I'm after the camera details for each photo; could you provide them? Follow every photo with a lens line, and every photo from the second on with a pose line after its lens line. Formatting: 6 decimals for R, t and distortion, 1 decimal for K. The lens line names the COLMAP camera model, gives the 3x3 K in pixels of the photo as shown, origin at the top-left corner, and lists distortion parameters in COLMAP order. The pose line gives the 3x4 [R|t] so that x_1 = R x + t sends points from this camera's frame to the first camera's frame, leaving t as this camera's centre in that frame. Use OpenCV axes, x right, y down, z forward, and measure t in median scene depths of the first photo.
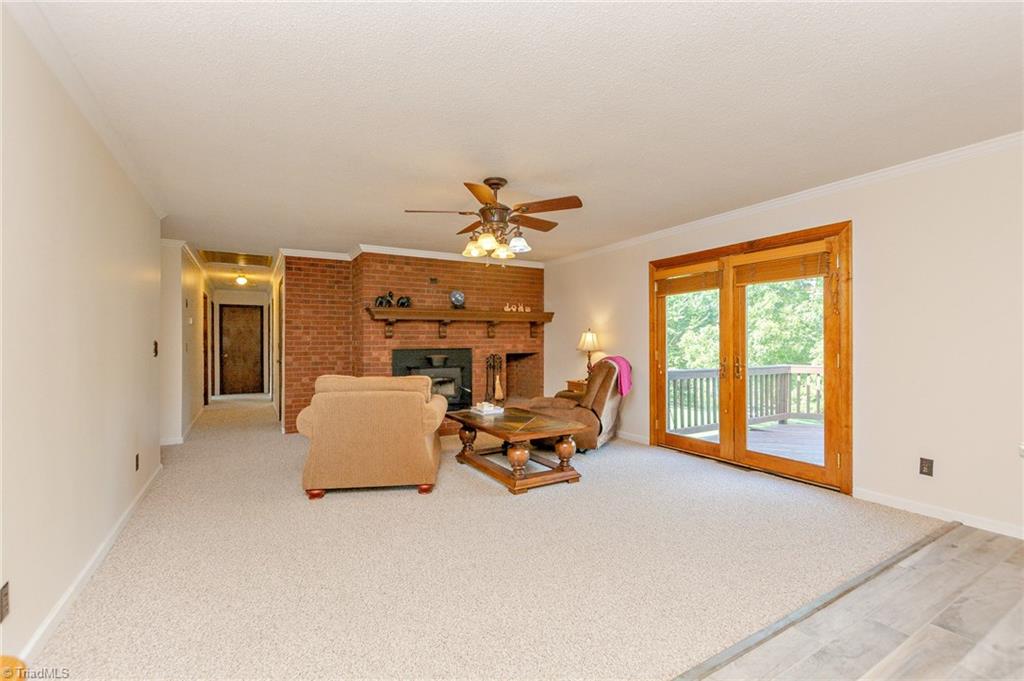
lens RADIAL K [[452.1, 0, 512.0], [0, 452.1, 340.5], [0, 0, 1]] dist [-0.003234, -0.002009]
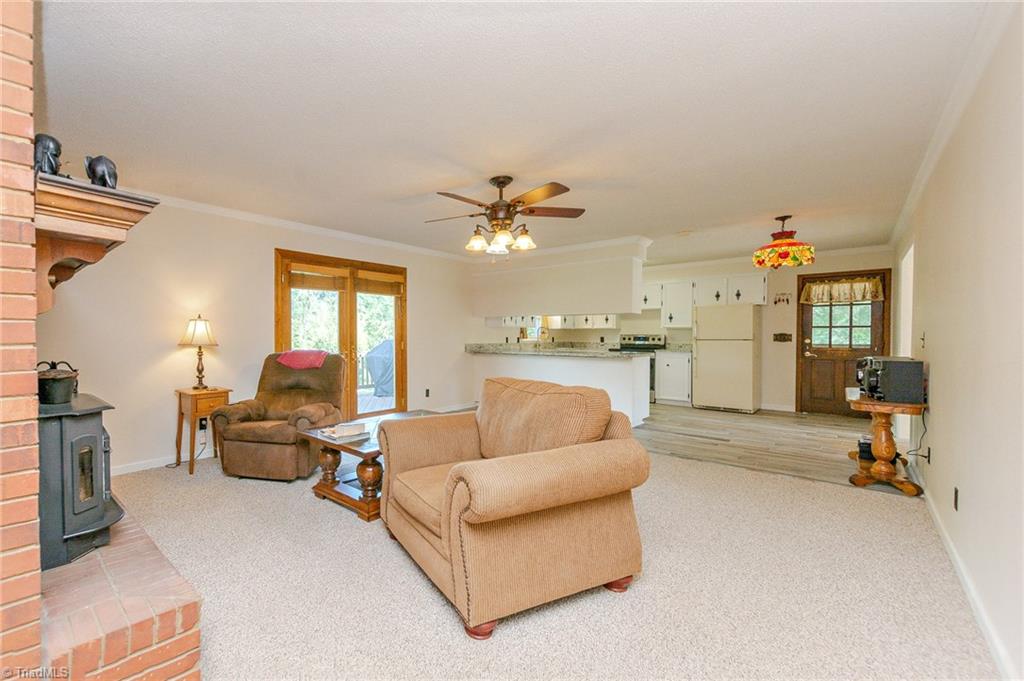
lens RADIAL K [[452.1, 0, 512.0], [0, 452.1, 340.5], [0, 0, 1]] dist [-0.003234, -0.002009]
pose [[-0.405656, -0.003356, 0.914020, -0.870884], [0.001972, 0.999988, 0.004547, 0.014534], [-0.914024, 0.003647, -0.405644, 1.088002]]
